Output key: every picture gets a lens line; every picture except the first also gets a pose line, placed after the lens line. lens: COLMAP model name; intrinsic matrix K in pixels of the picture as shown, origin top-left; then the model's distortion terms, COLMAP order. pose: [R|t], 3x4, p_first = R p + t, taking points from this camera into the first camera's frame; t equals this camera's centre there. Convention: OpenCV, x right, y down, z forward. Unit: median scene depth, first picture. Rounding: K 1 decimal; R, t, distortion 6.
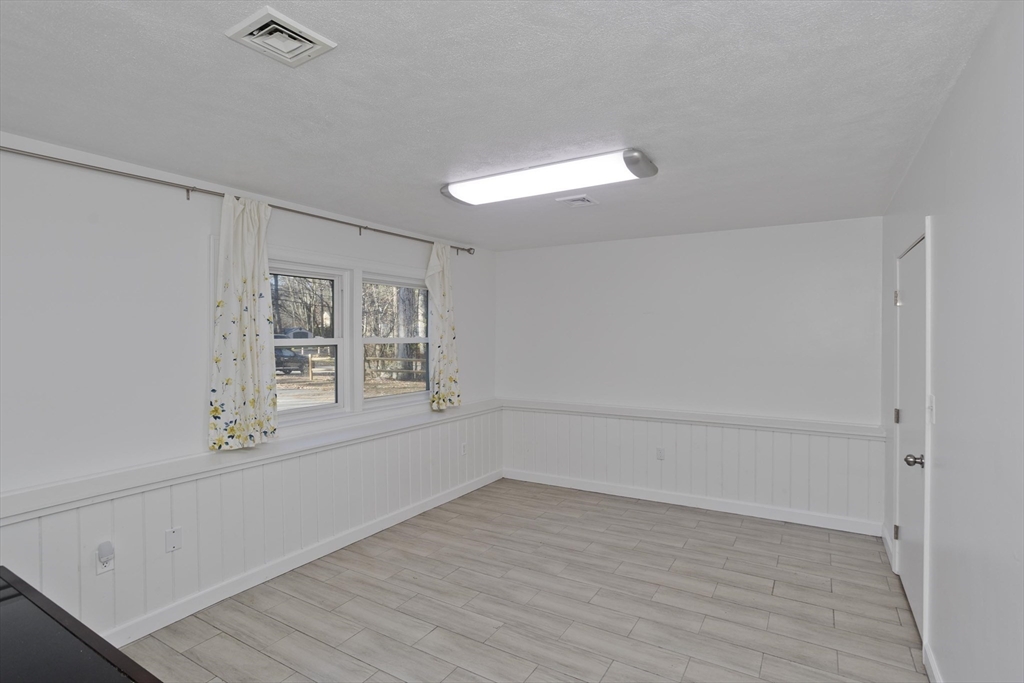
lens RADIAL K [[496.0, 0, 512.0], [0, 496.0, 341.5], [0, 0, 1]] dist [-0.077018, 0.029739]
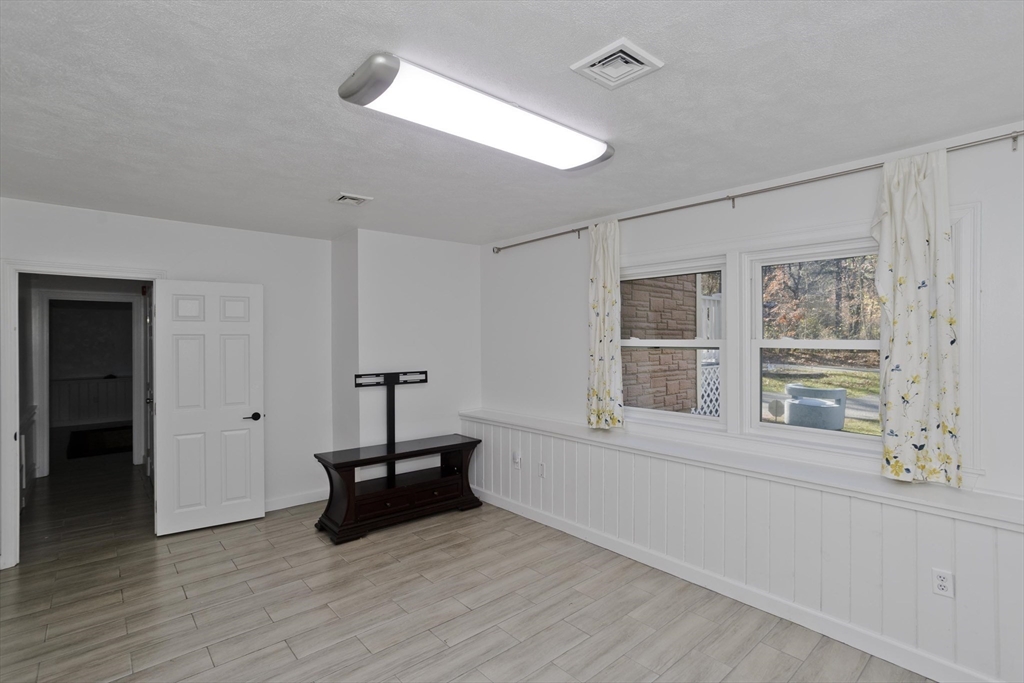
lens RADIAL K [[502.0, 0, 508.7], [0, 502.0, 328.7], [0, 0, 1]] dist [-0.054407, 0.030758]
pose [[-0.306730, -0.009995, -0.951744, 0.672650], [-0.008786, 0.999932, -0.007670, -0.017361], [0.951756, 0.006009, -0.306797, 1.095642]]
